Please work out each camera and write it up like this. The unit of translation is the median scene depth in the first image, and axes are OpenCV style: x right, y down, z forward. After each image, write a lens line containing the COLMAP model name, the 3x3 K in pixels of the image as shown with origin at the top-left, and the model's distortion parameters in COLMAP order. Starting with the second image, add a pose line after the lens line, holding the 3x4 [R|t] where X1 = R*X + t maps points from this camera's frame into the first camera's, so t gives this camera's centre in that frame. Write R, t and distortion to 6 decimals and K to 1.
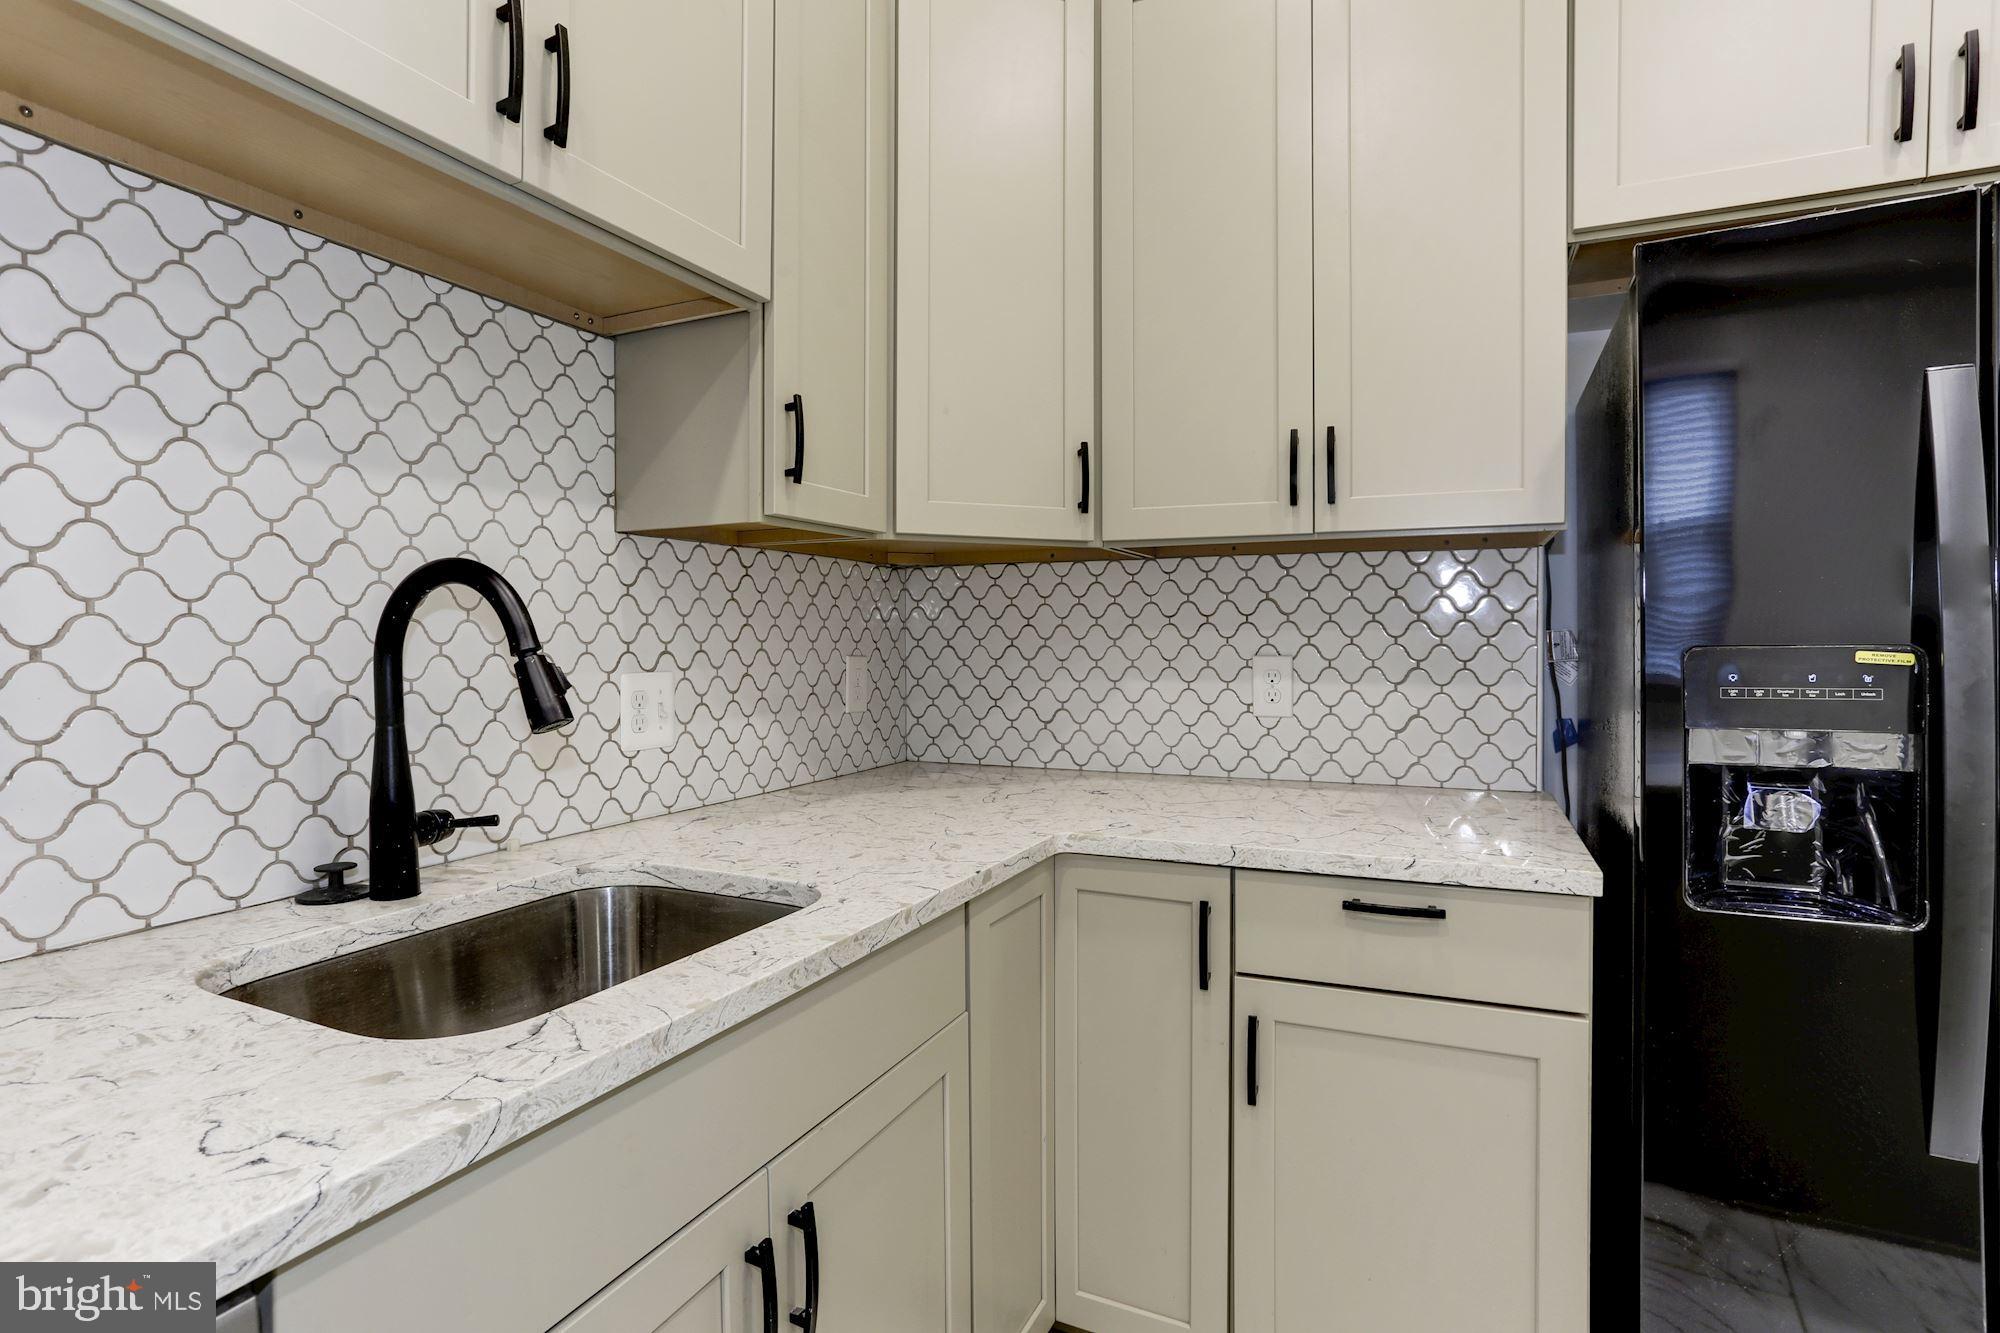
lens RADIAL K [[982.0, 0, 968.3], [0, 982.0, 645.6], [0, 0, 1]] dist [-0.035362, 0.028239]
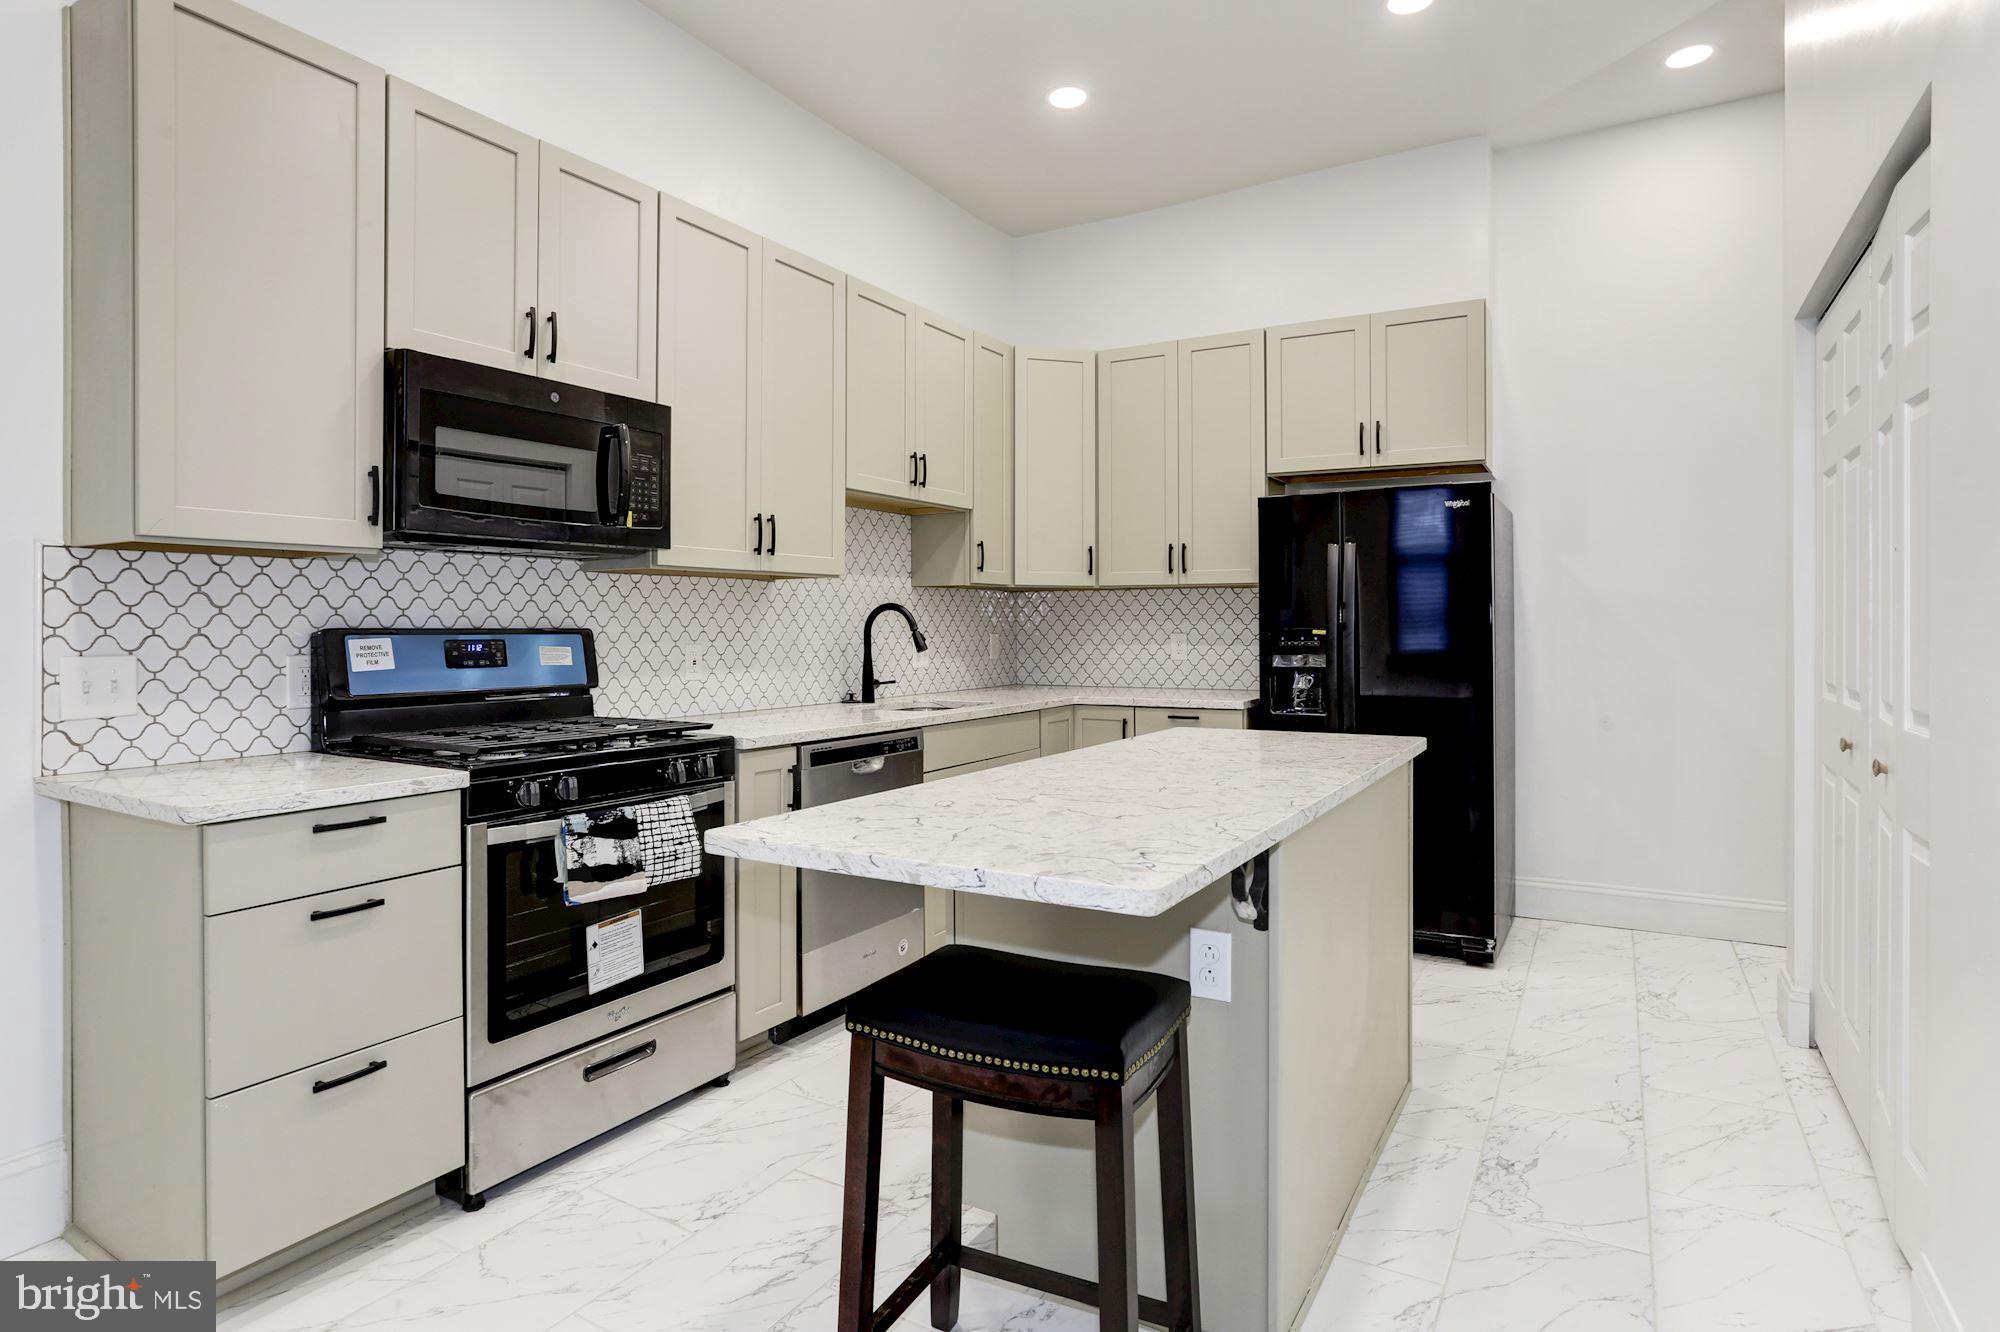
lens RADIAL K [[1087.5, 0, 996.4], [0, 1087.5, 621.2], [0, 0, 1]] dist [-0.000268, 0.000238]
pose [[0.997667, 0.000179, -0.068275, 0.074463], [-0.000853, 0.999951, -0.009842, 0.008782], [0.068270, 0.009878, 0.997618, -1.878937]]
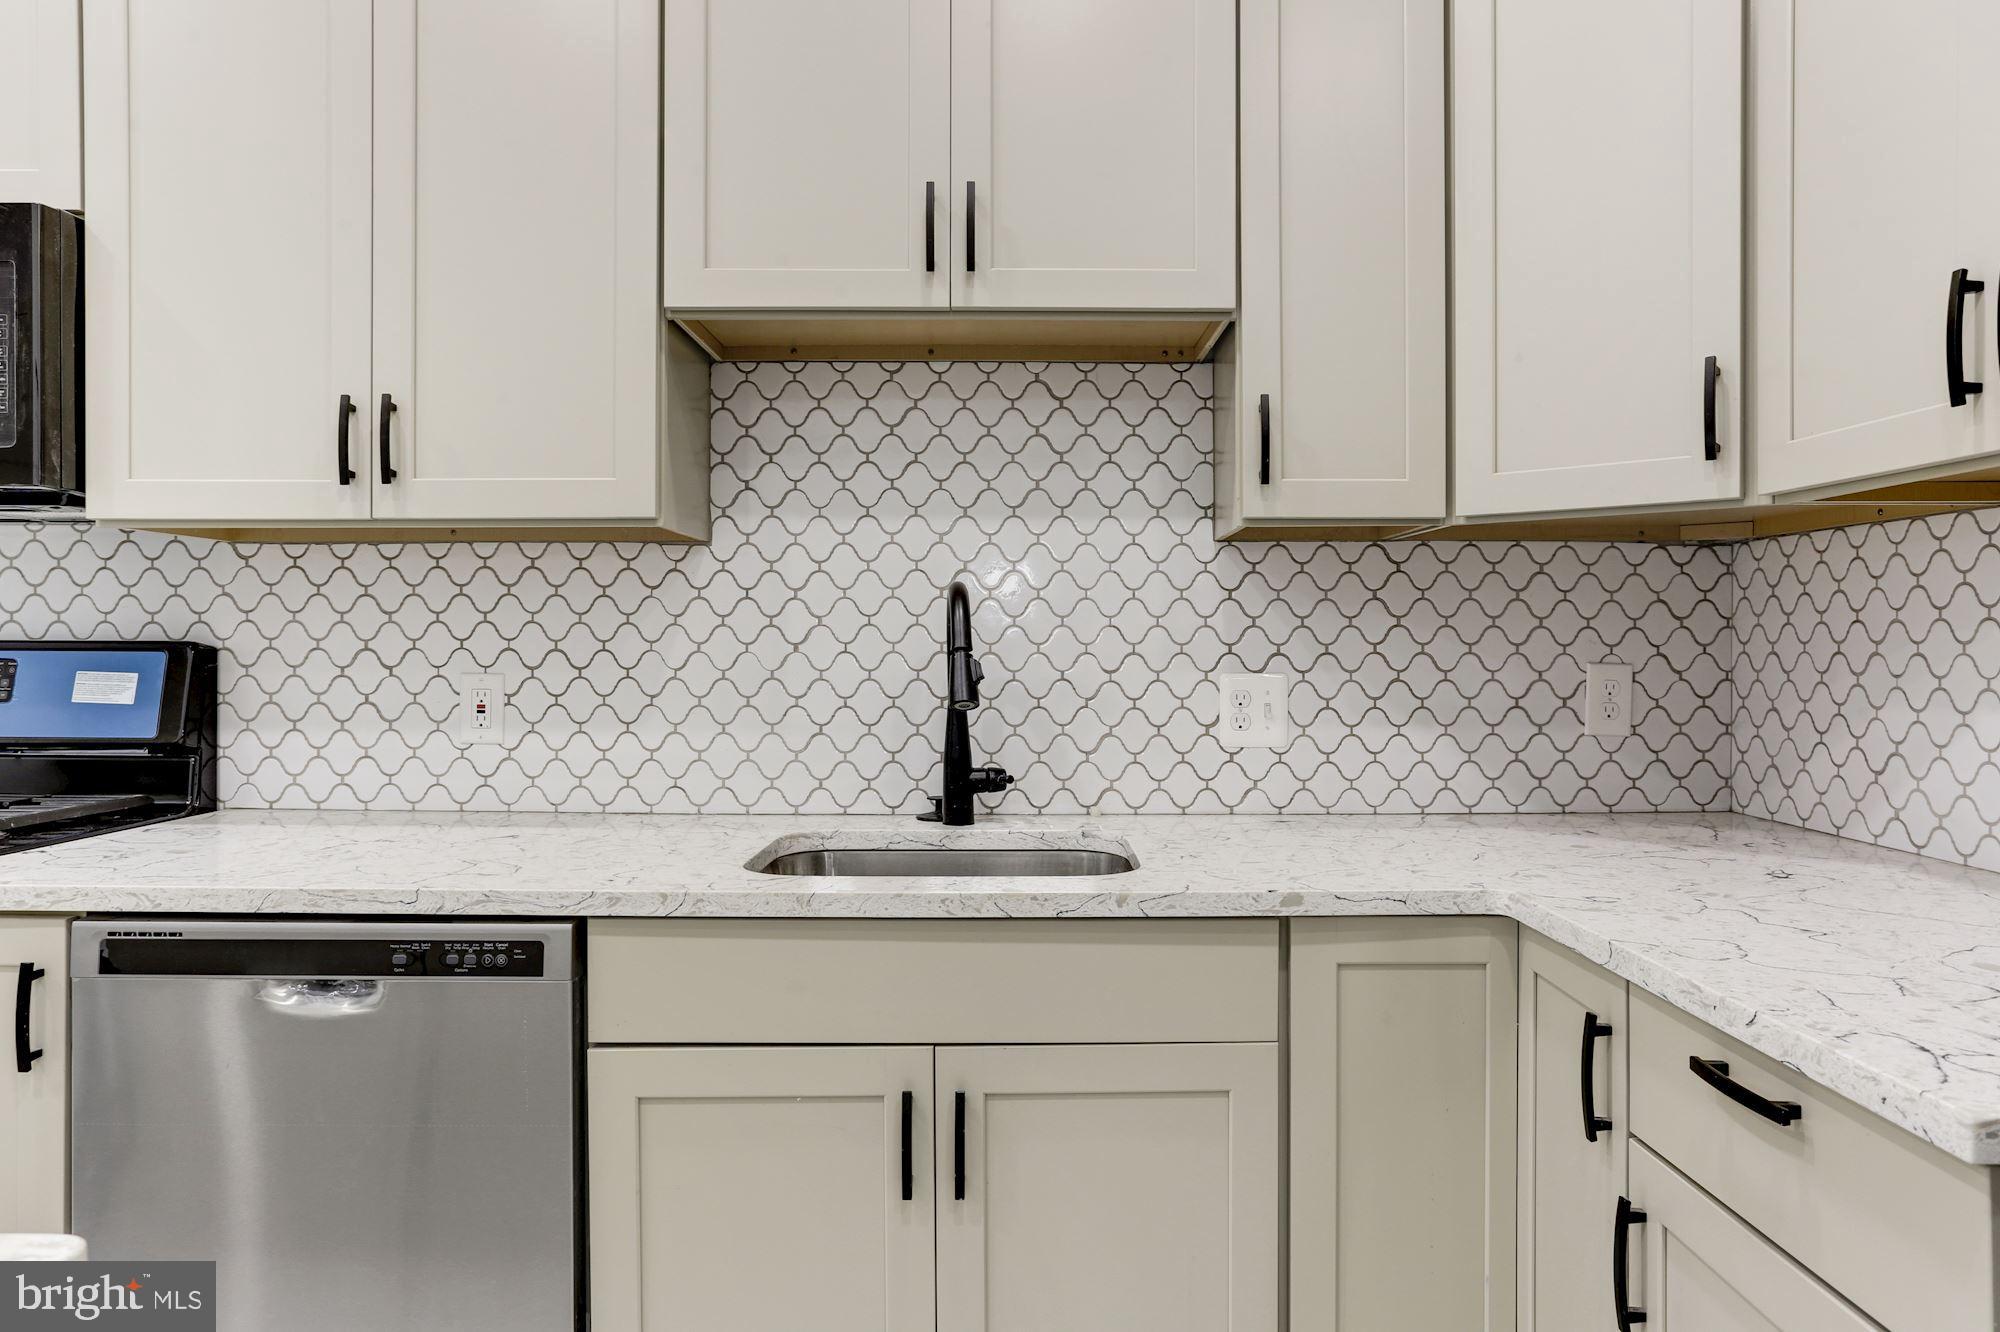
lens RADIAL K [[1250.8, 0, 1053.5], [0, 1250.8, 648.1], [0, 0, 1]] dist [-0.045785, 0.030065]
pose [[0.456374, 0.007731, -0.889754, 0.737985], [-0.008643, 0.999954, 0.004256, -0.002804], [0.889746, 0.005748, 0.456420, 0.206197]]
